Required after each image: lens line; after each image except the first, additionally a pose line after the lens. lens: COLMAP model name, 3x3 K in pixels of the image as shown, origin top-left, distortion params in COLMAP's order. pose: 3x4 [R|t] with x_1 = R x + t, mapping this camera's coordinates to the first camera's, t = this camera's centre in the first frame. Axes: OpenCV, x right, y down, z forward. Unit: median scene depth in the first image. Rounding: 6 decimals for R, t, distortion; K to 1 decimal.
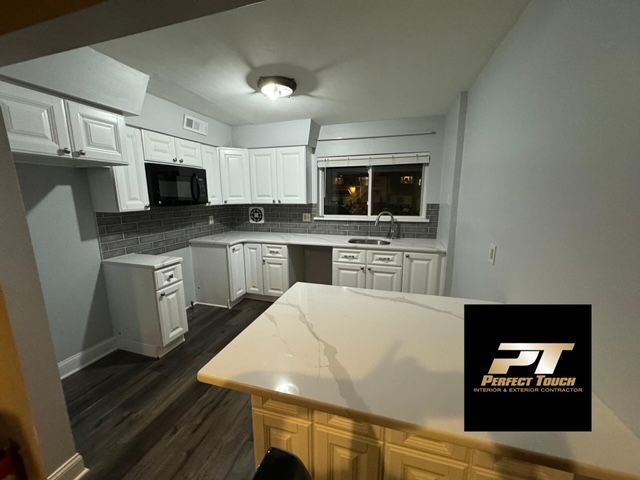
lens RADIAL K [[256.8, 0, 320.4], [0, 256.8, 240.7], [0, 0, 1]] dist [0.000822, -0.000237]
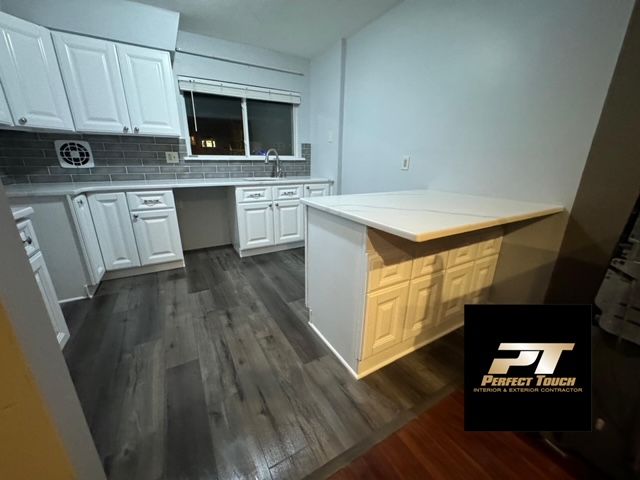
lens RADIAL K [[256.8, 0, 320.5], [0, 256.8, 240.7], [0, 0, 1]] dist [0.000822, -0.000237]
pose [[0.684761, -0.208301, 0.698365, -0.407987], [0.120323, 0.977445, 0.173563, 0.089024], [-0.718766, -0.034820, 0.694379, 0.161314]]
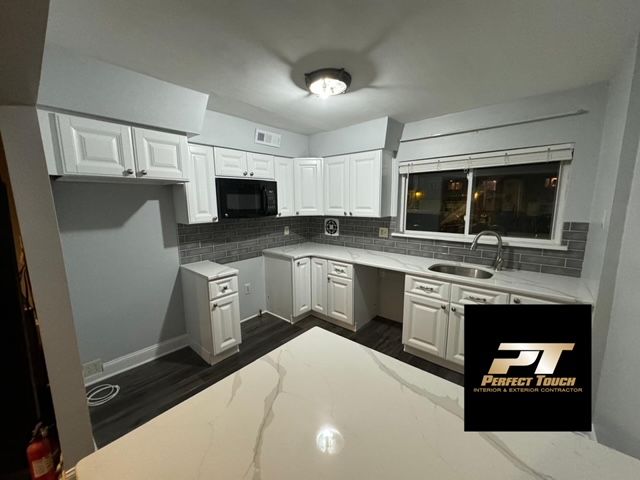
lens RADIAL K [[256.8, 0, 319.5], [0, 256.8, 239.7], [0, 0, 1]] dist [0.000822, -0.000237]
pose [[0.911862, 0.059483, -0.406164, 0.121097], [-0.070416, 0.997445, -0.012013, -0.049616], [0.404412, 0.039554, 0.913721, 0.161102]]
